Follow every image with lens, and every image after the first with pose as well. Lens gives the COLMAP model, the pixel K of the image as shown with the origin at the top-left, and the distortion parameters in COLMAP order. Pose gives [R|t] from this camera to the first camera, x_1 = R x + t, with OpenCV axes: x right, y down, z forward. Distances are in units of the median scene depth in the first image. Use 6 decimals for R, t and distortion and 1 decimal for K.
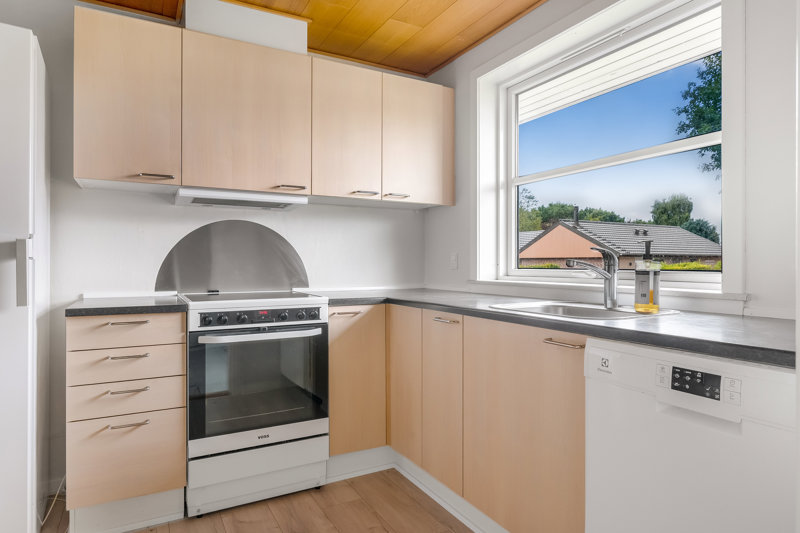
lens RADIAL K [[470.5, 0, 401.1], [0, 470.5, 269.0], [0, 0, 1]] dist [0.000571, -0.001561]
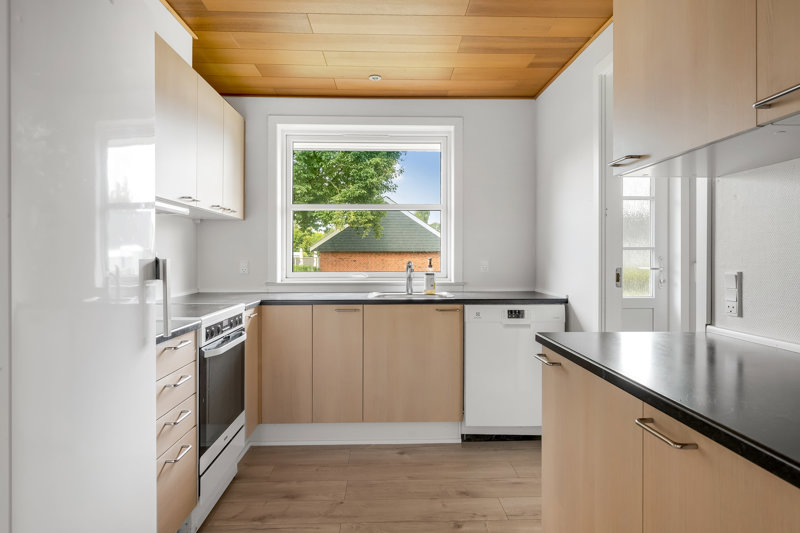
lens RADIAL K [[468.7, 0, 396.6], [0, 468.7, 264.4], [0, 0, 1]] dist [-0.008733, -0.002685]
pose [[0.458858, -0.012994, 0.888414, -1.176095], [0.011750, 0.999894, 0.008555, -0.046581], [-0.888432, 0.006513, 0.458963, 0.187566]]
